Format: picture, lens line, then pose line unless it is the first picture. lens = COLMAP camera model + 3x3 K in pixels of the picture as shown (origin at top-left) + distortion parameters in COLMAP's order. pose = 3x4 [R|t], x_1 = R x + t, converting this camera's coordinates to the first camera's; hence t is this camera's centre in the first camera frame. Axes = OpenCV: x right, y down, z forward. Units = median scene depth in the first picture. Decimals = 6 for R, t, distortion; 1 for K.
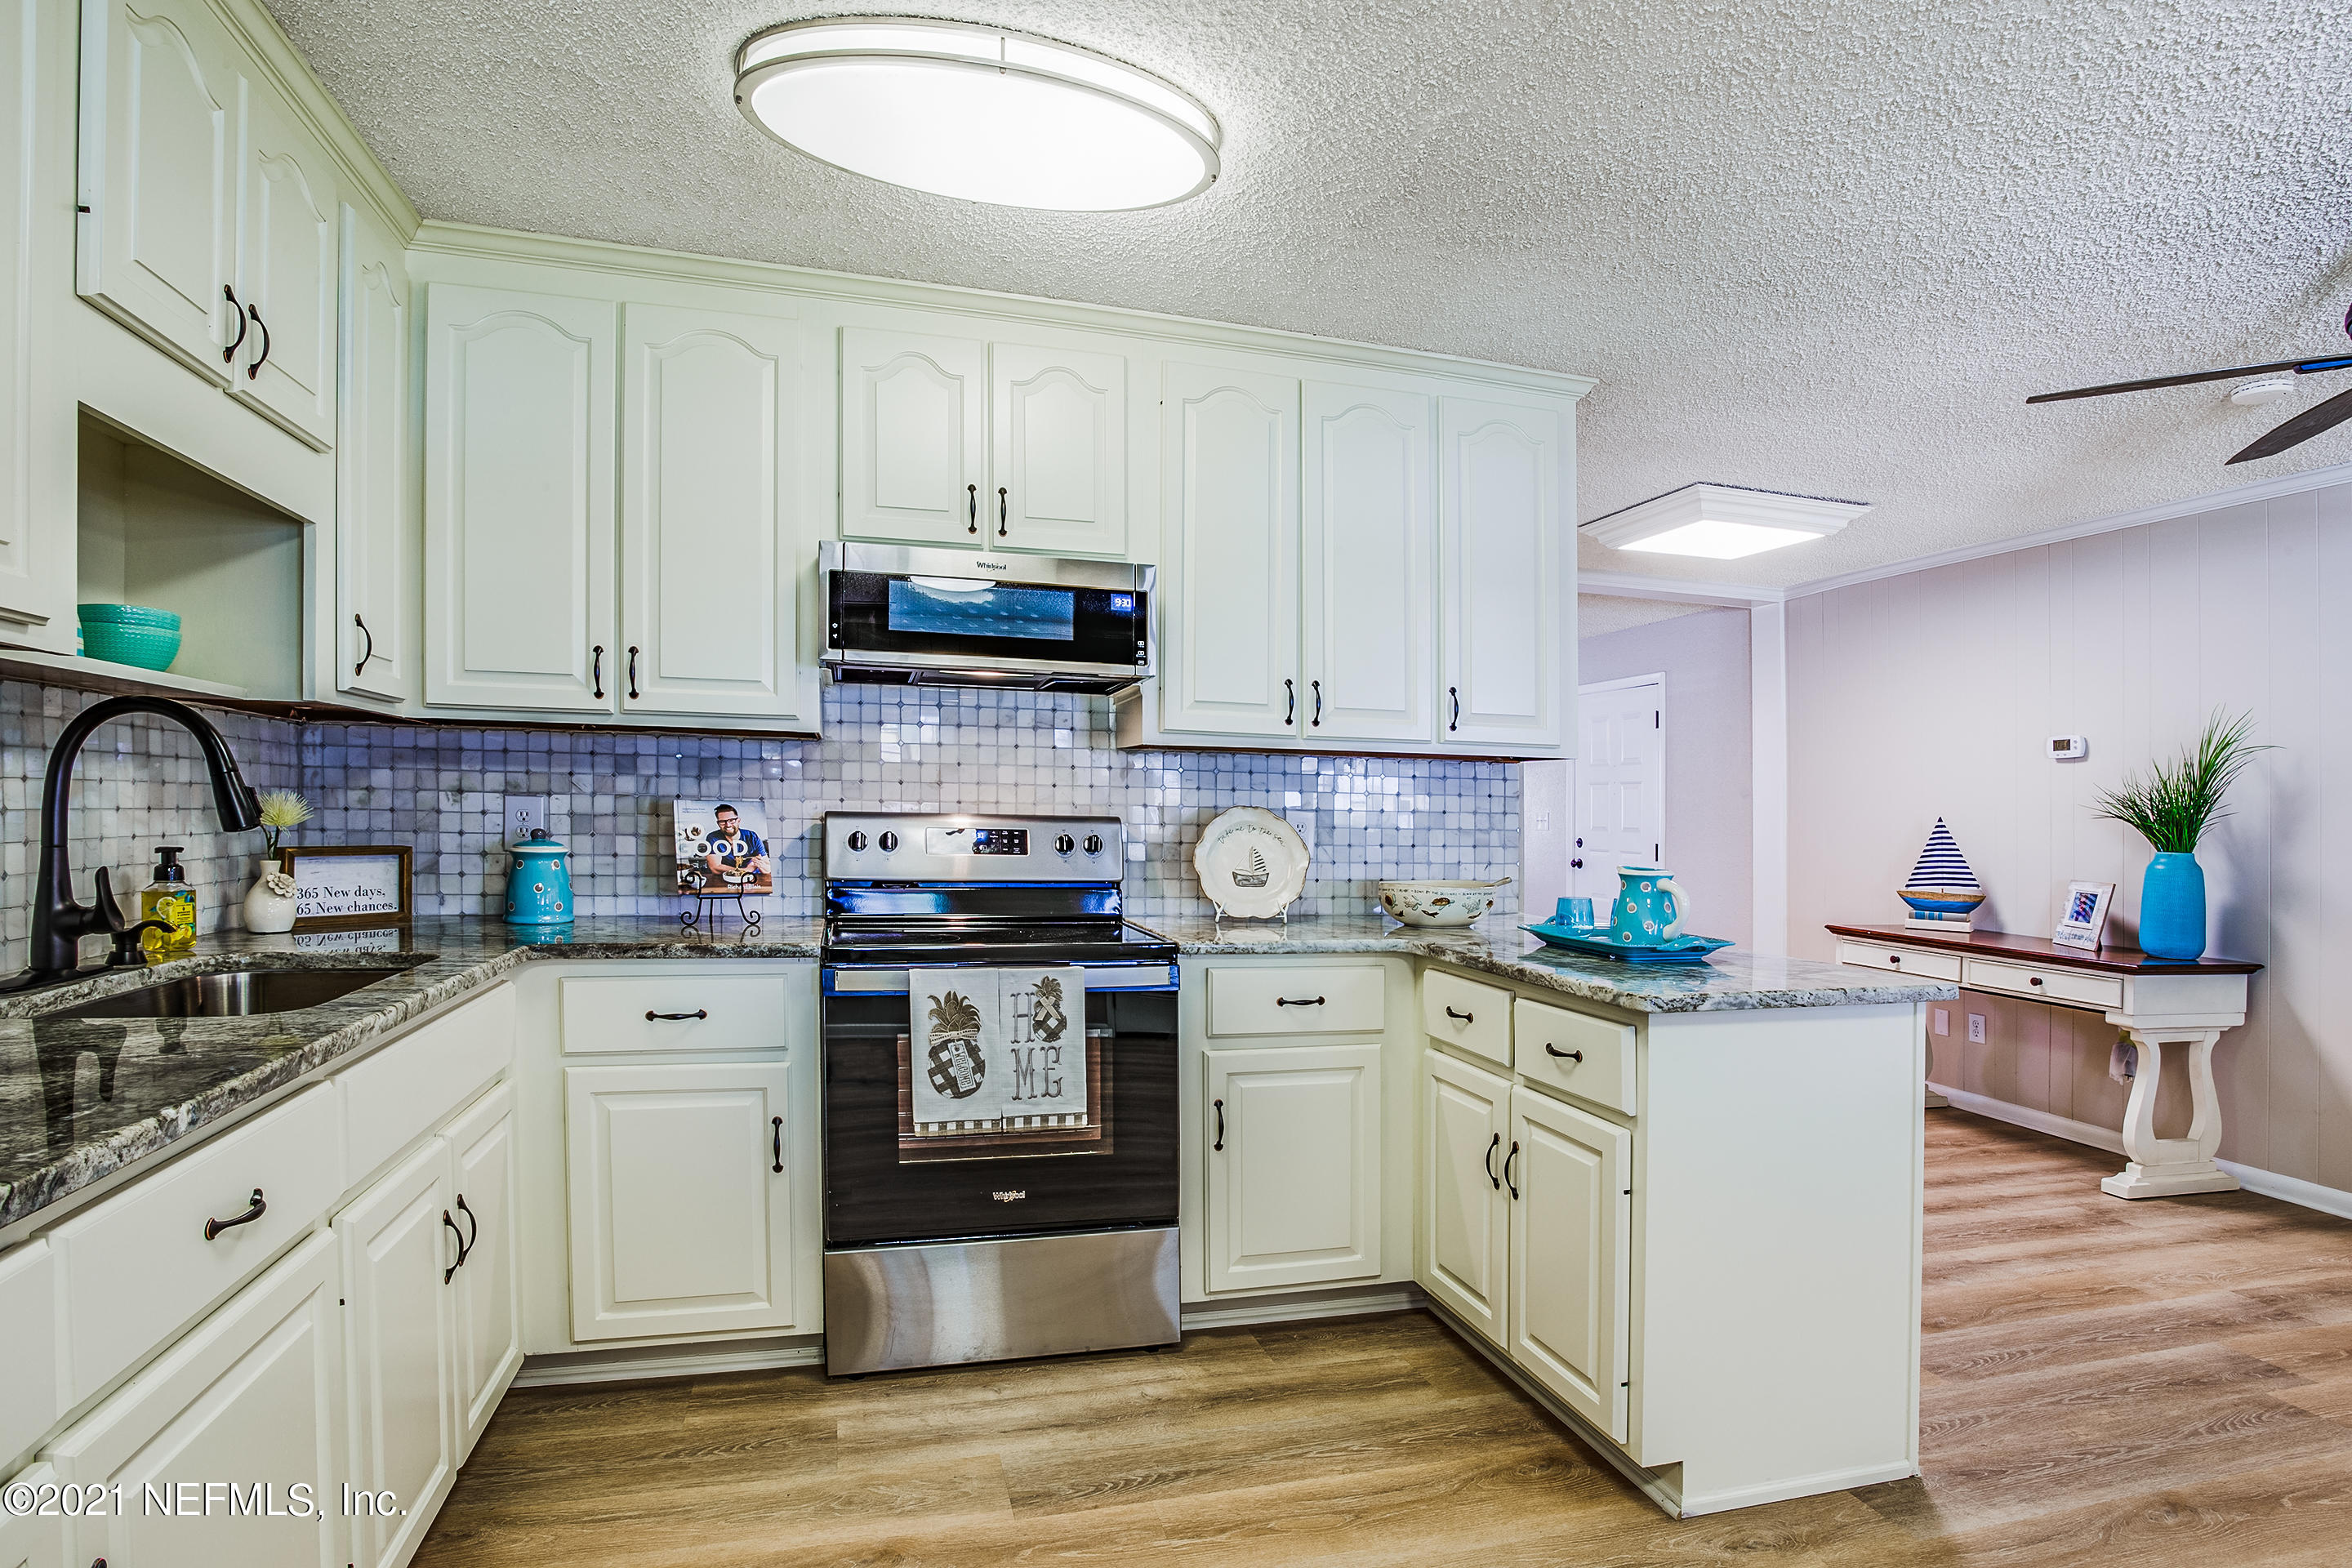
lens RADIAL K [[1261.3, 0, 1181.4], [0, 1261.3, 799.9], [0, 0, 1]] dist [-0.086559, 0.040469]
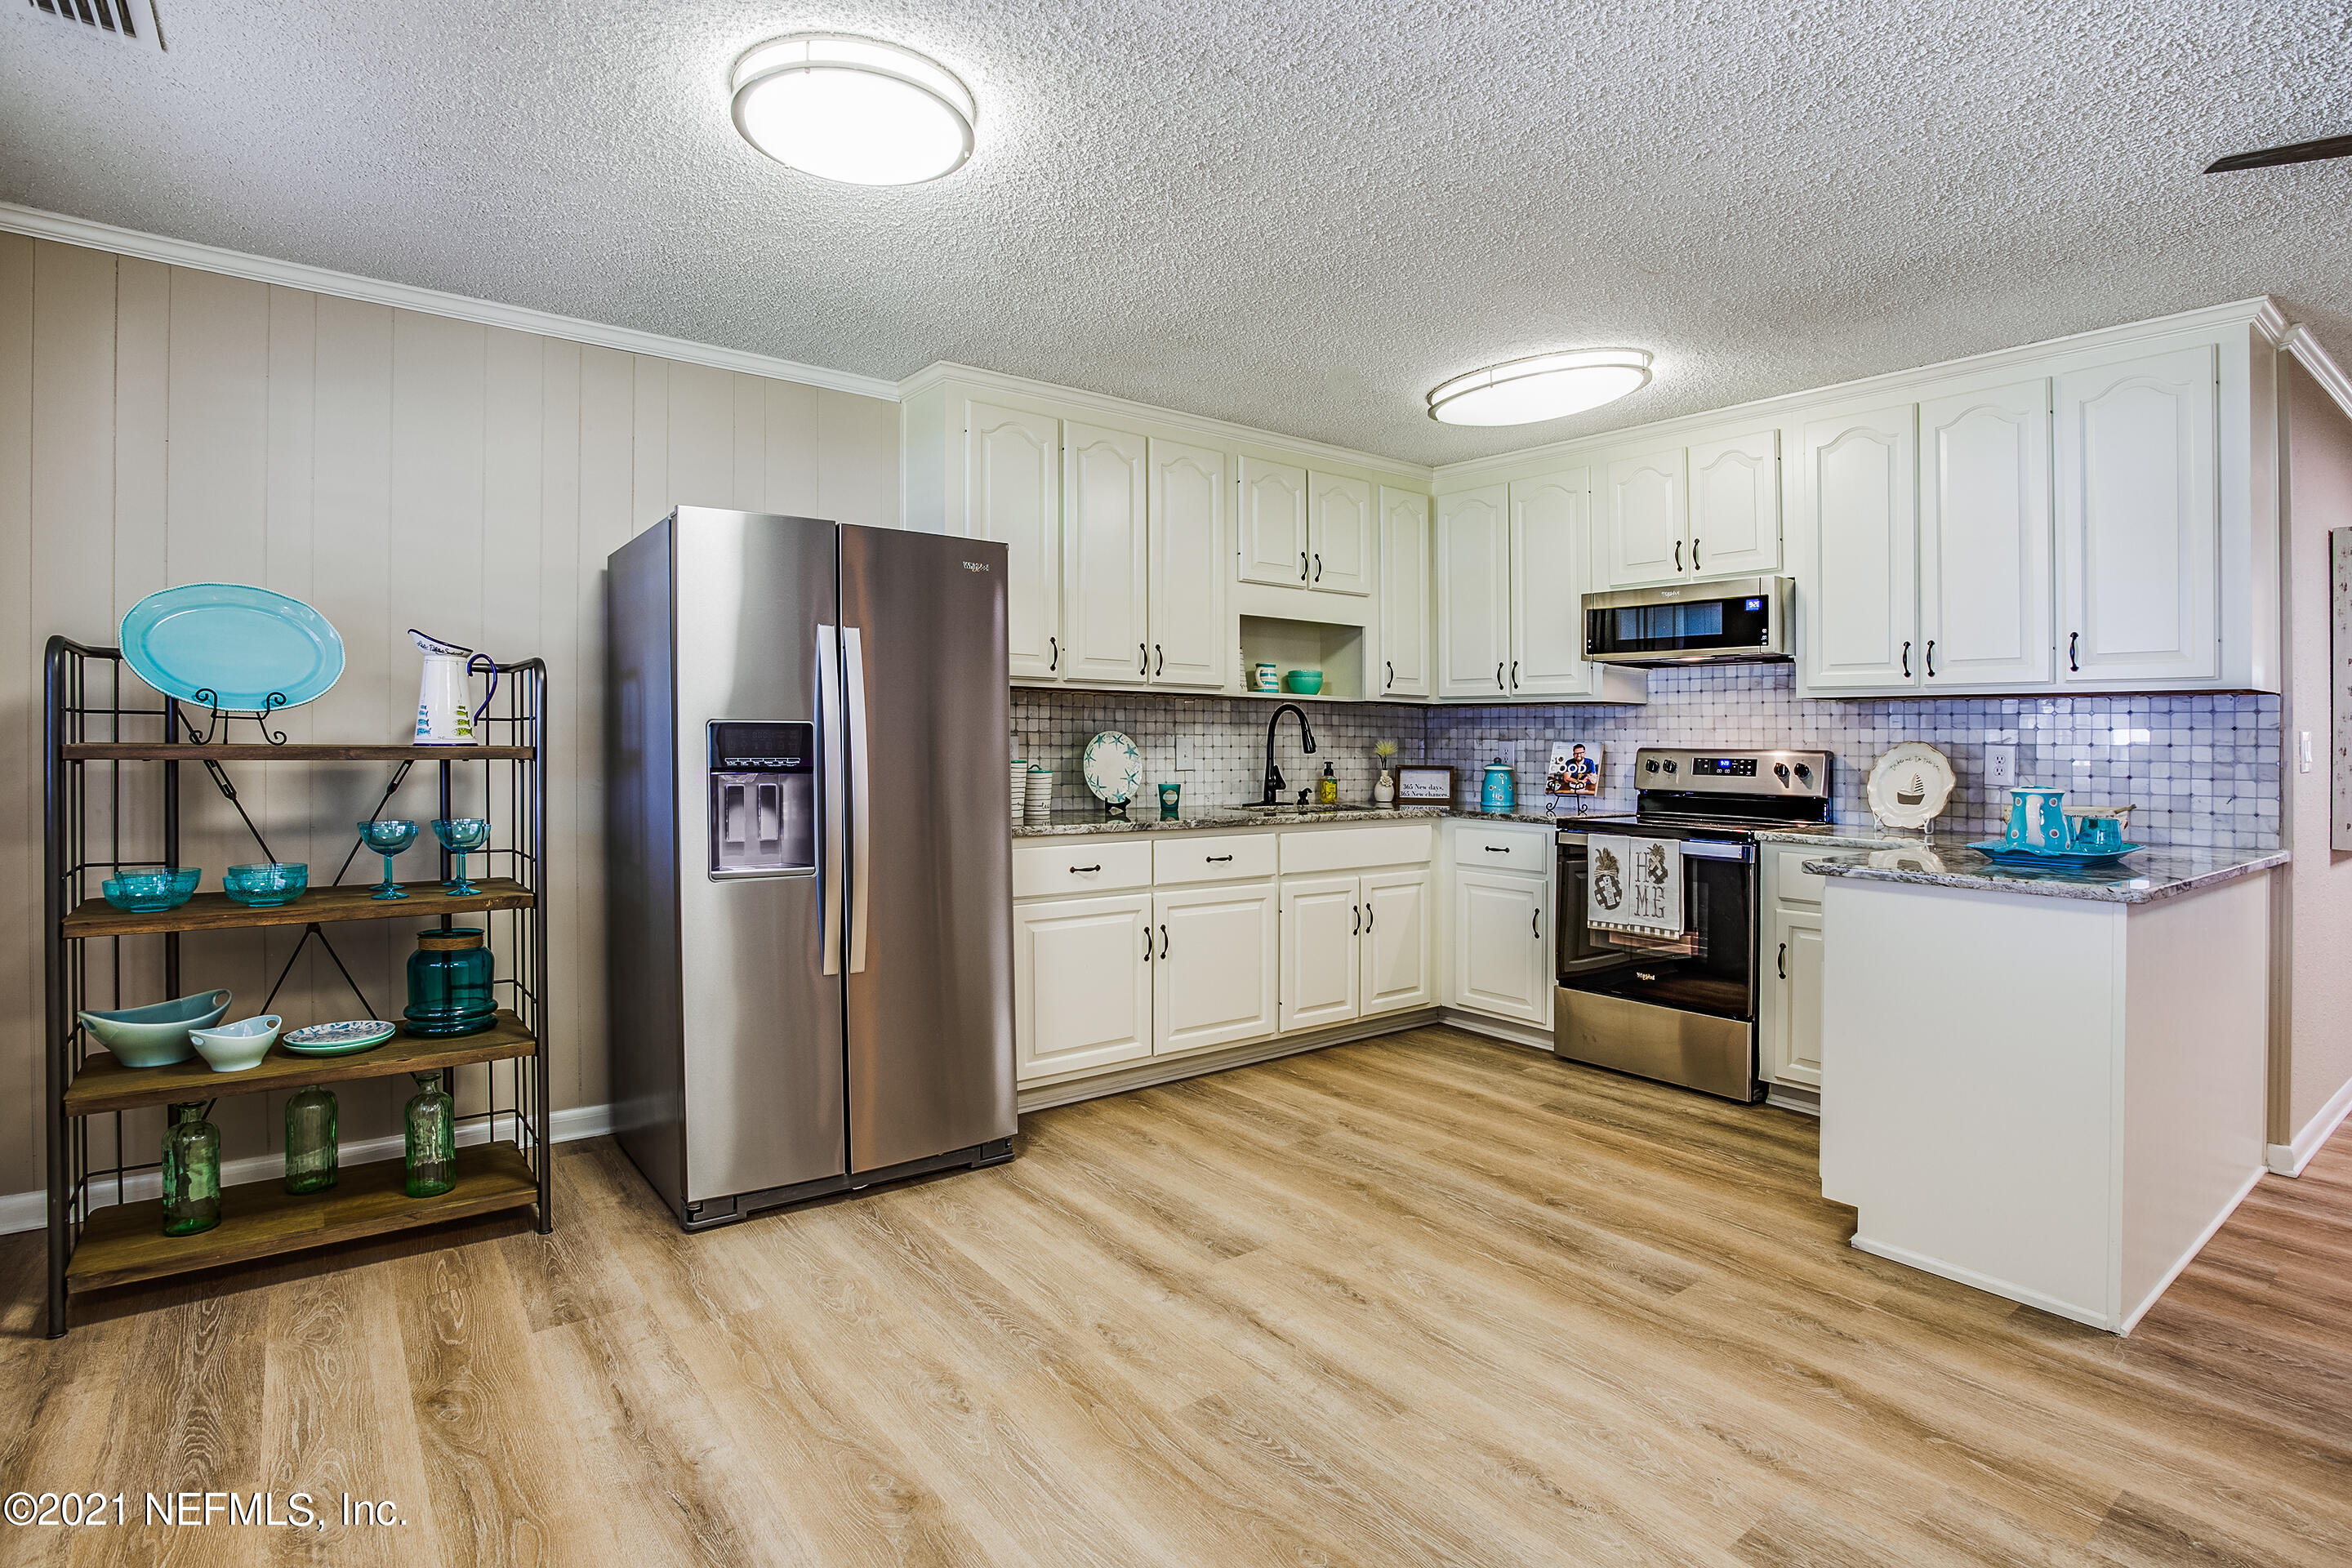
lens RADIAL K [[1575.2, 0, 1172.7], [0, 1575.2, 771.4], [0, 0, 1]] dist [0.031369, 0.005478]
pose [[0.323867, 0.001687, -0.946101, 1.642008], [-0.001379, 0.999998, 0.001311, 0.042371], [0.946102, 0.000880, 0.323869, -0.276071]]
